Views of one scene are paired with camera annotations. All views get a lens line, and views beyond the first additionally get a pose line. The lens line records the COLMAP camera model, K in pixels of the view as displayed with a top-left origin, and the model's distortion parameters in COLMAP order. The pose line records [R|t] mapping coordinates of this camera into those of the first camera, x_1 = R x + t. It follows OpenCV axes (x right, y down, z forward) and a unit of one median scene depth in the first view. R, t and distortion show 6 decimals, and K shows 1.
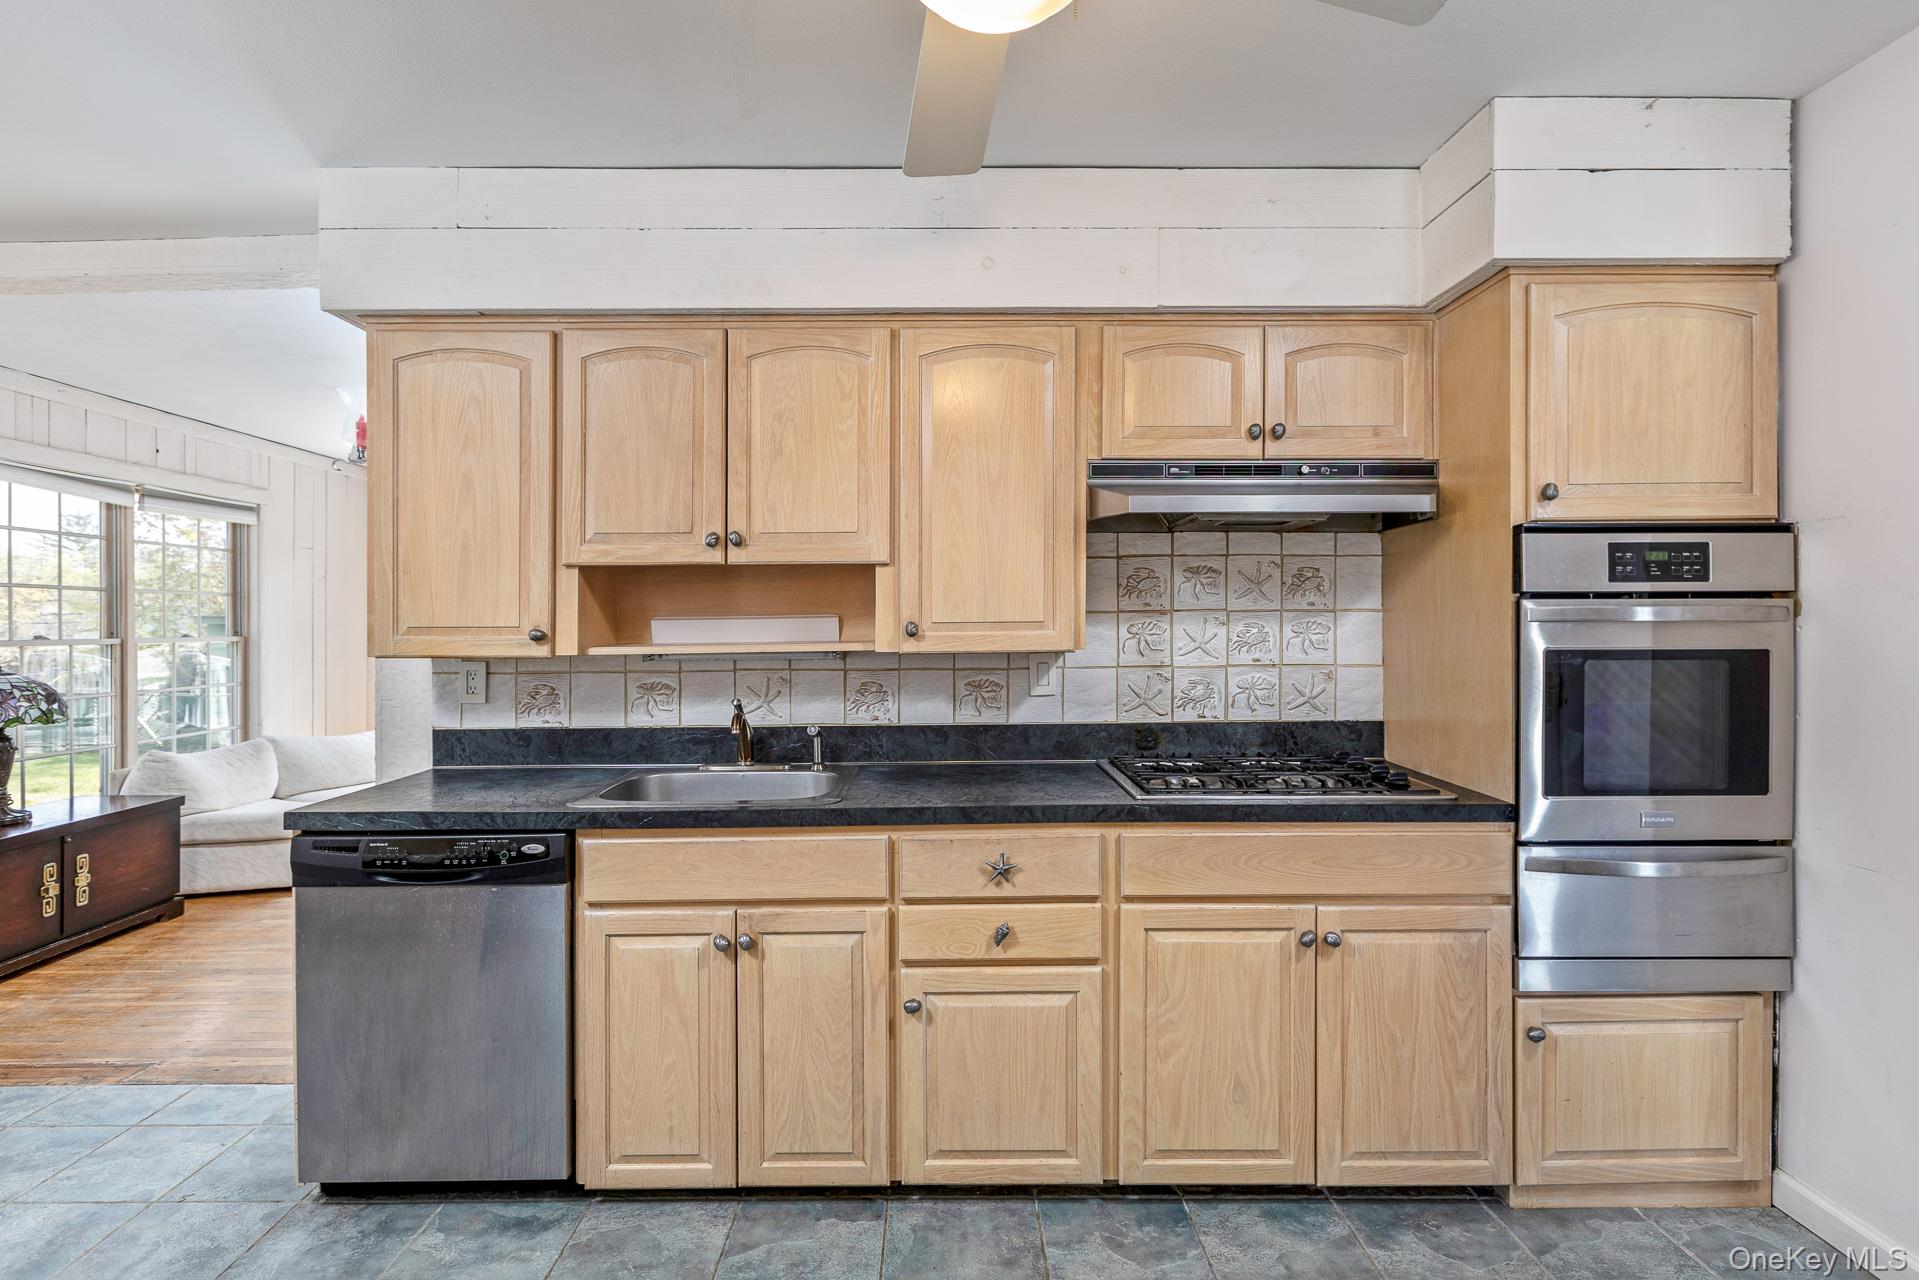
lens RADIAL K [[932.1, 0, 949.8], [0, 932.1, 625.6], [0, 0, 1]] dist [-0.002135, -0.000868]
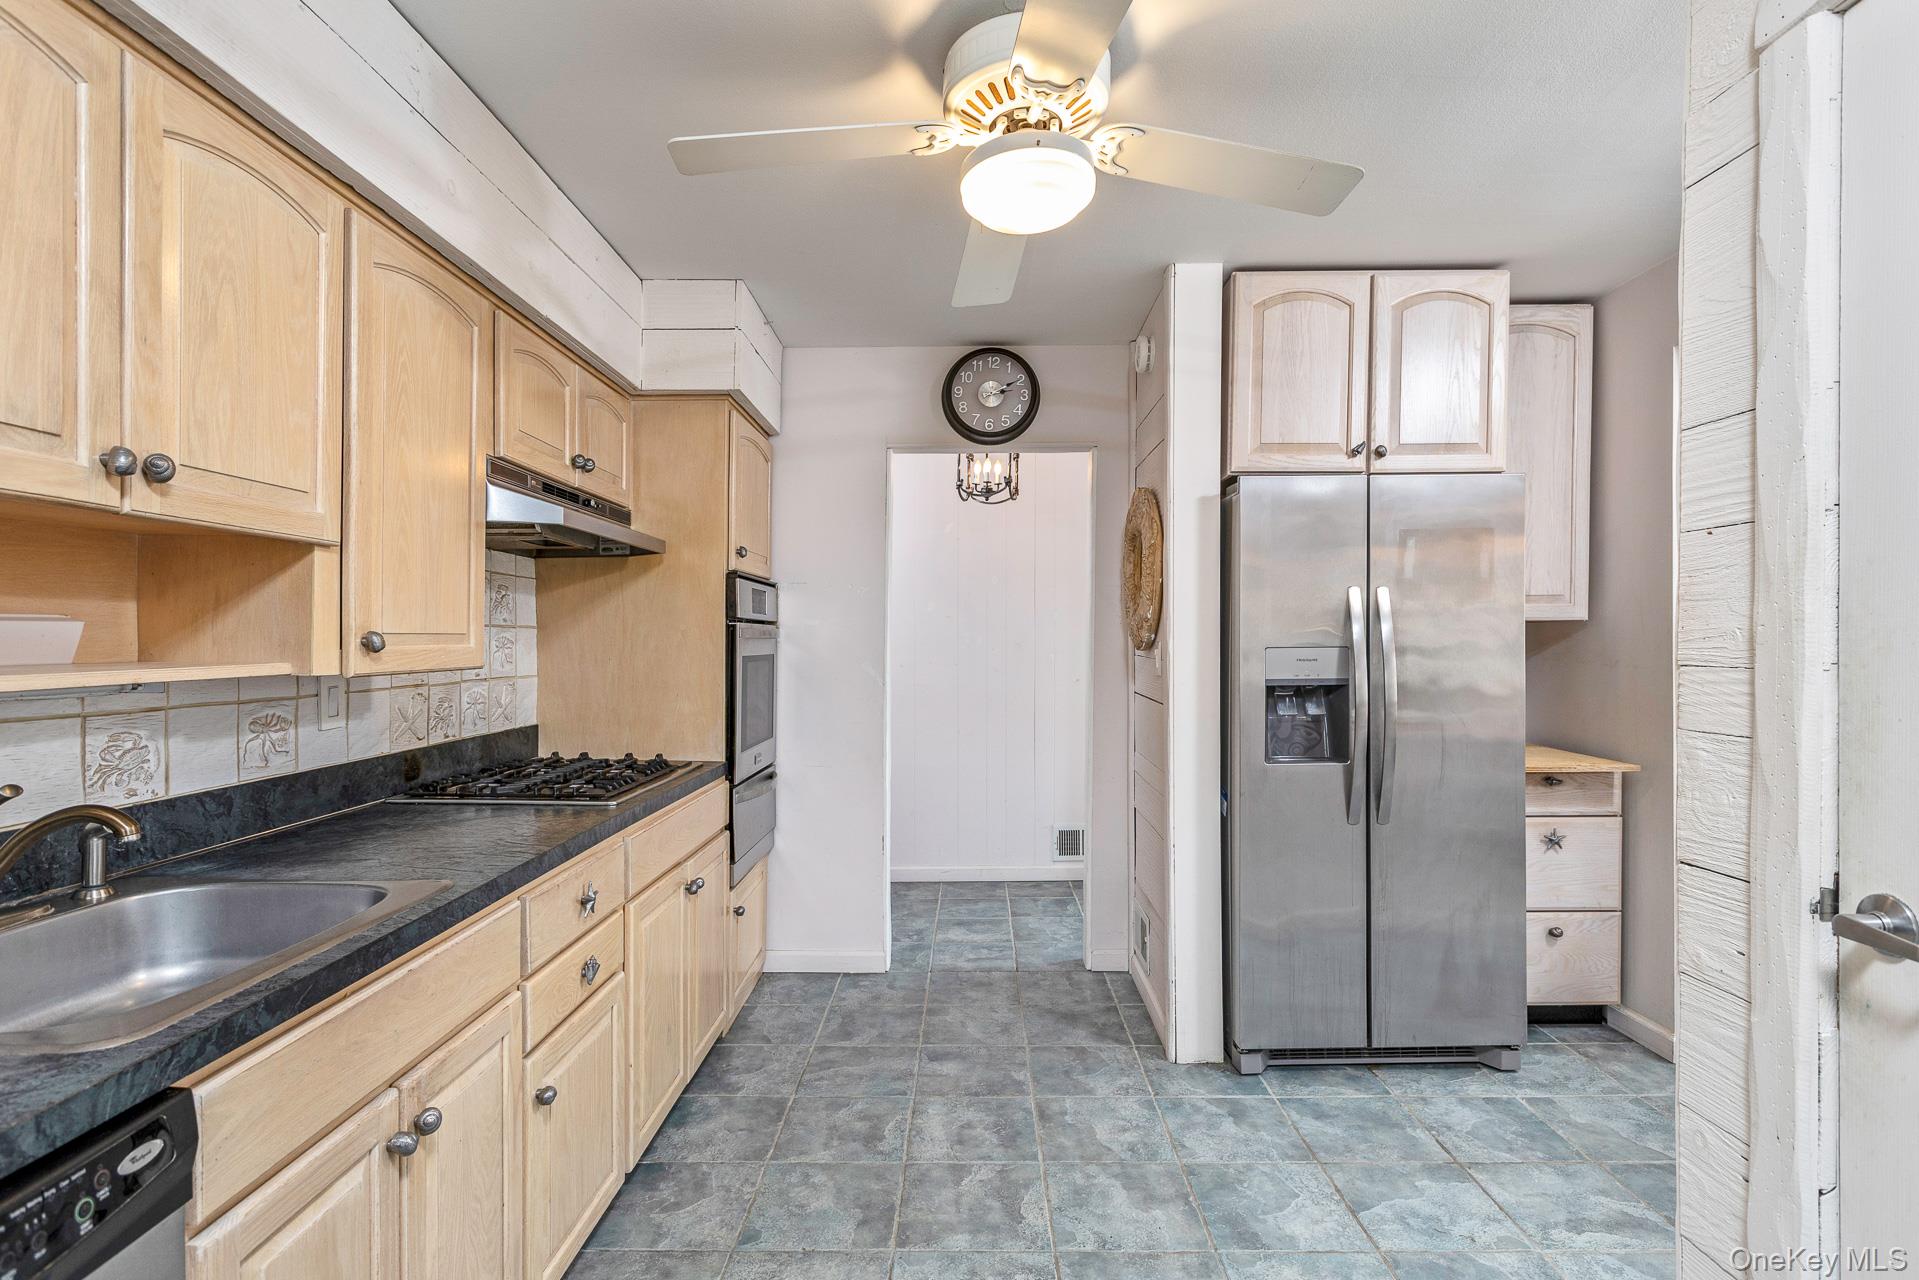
lens RADIAL K [[932.1, 0, 962.1], [0, 932.1, 641.2], [0, 0, 1]] dist [-0.002135, -0.000868]
pose [[0.003815, 0.003588, 0.999986, -0.747821], [0.000031, 0.999994, -0.003588, 0.006347], [-0.999993, 0.000045, 0.003815, 0.539494]]
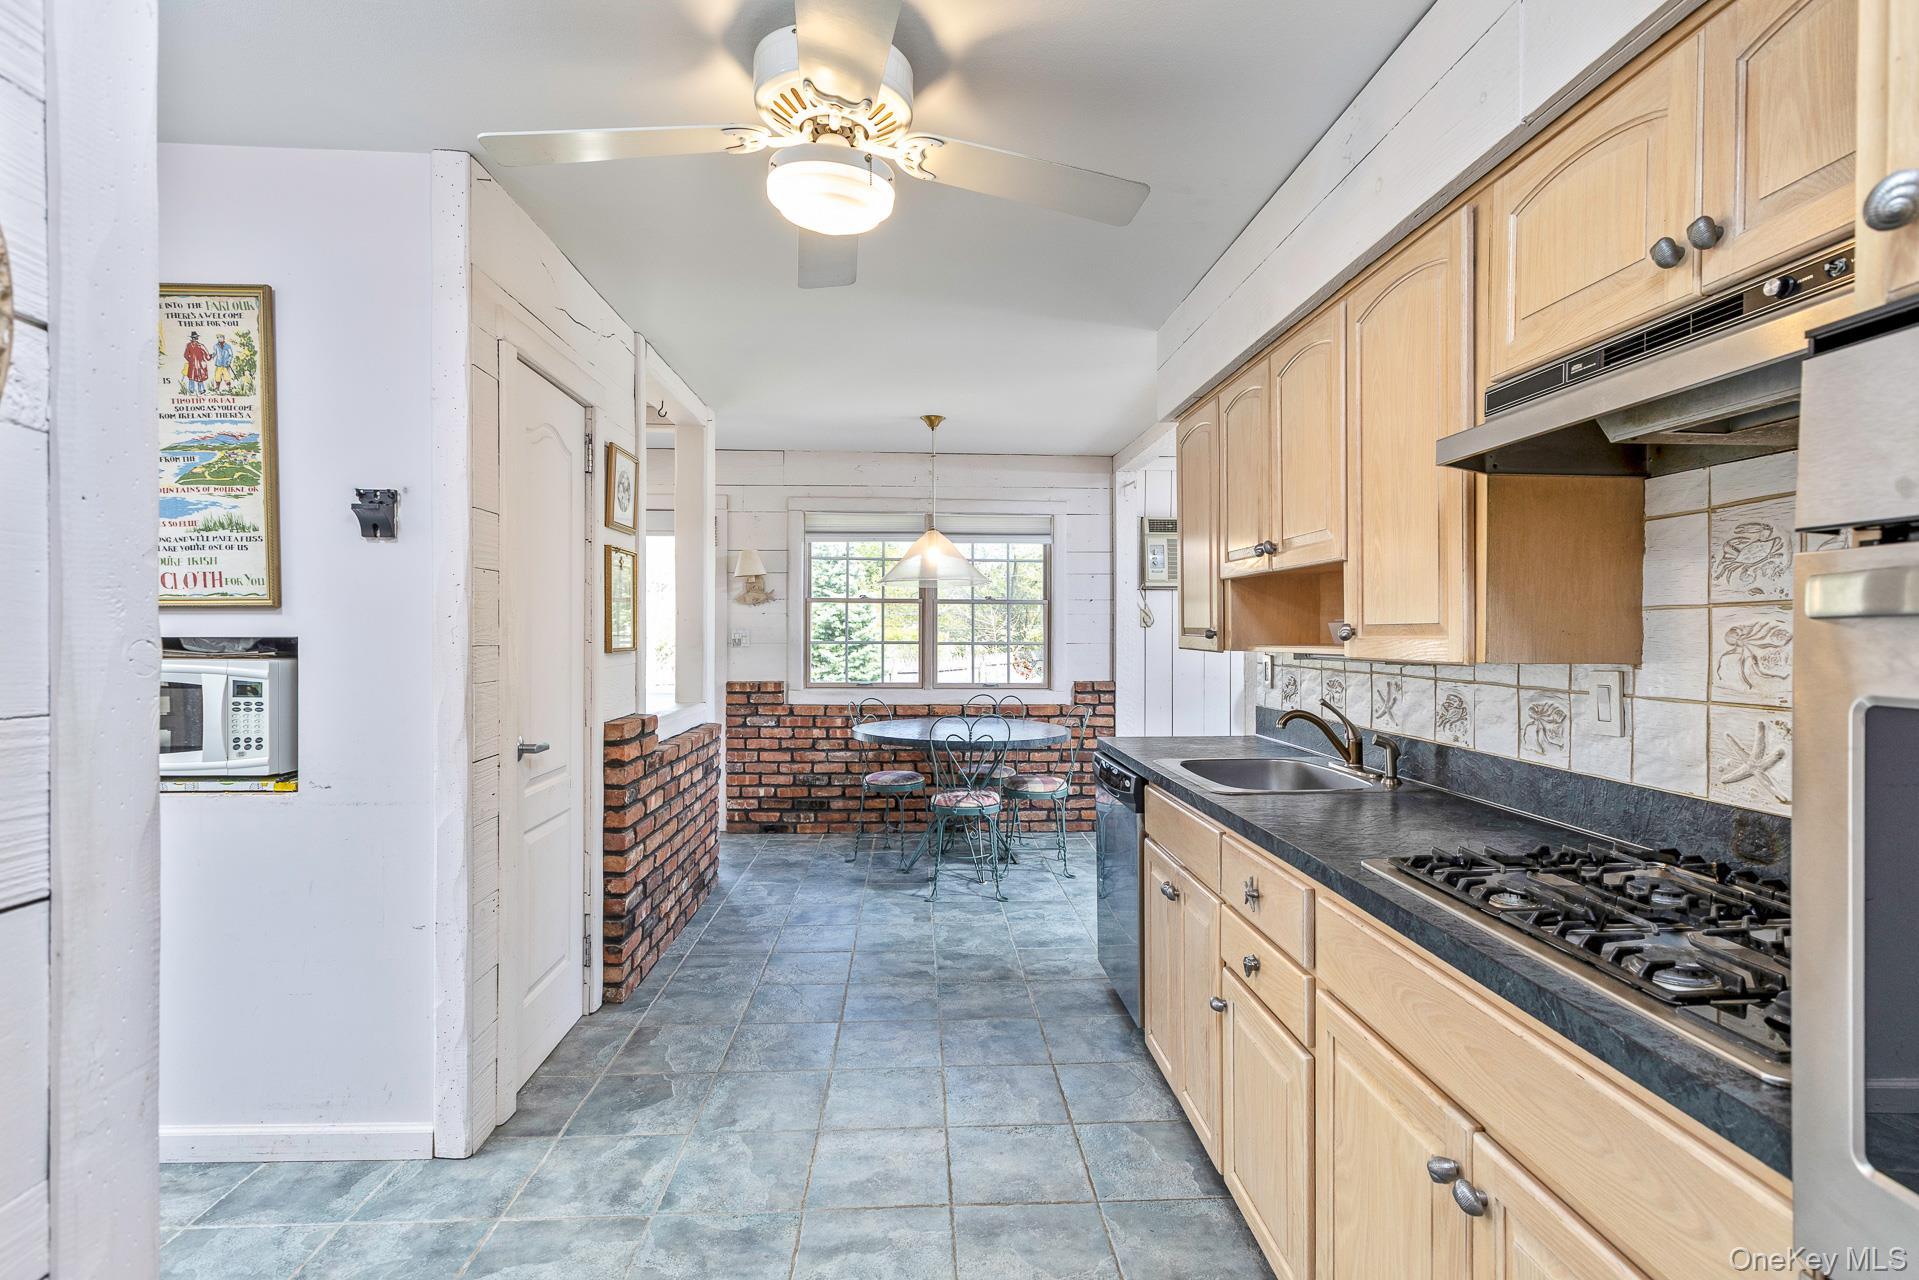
lens RADIAL K [[903.1, 0, 956.8], [0, 903.1, 631.4], [0, 0, 1]] dist [-0.001459, 0.000004]
pose [[0.056581, 0.006396, -0.998378, 0.794477], [-0.001408, 0.999979, 0.006326, -0.001950], [0.998397, 0.001048, 0.056589, 0.572908]]
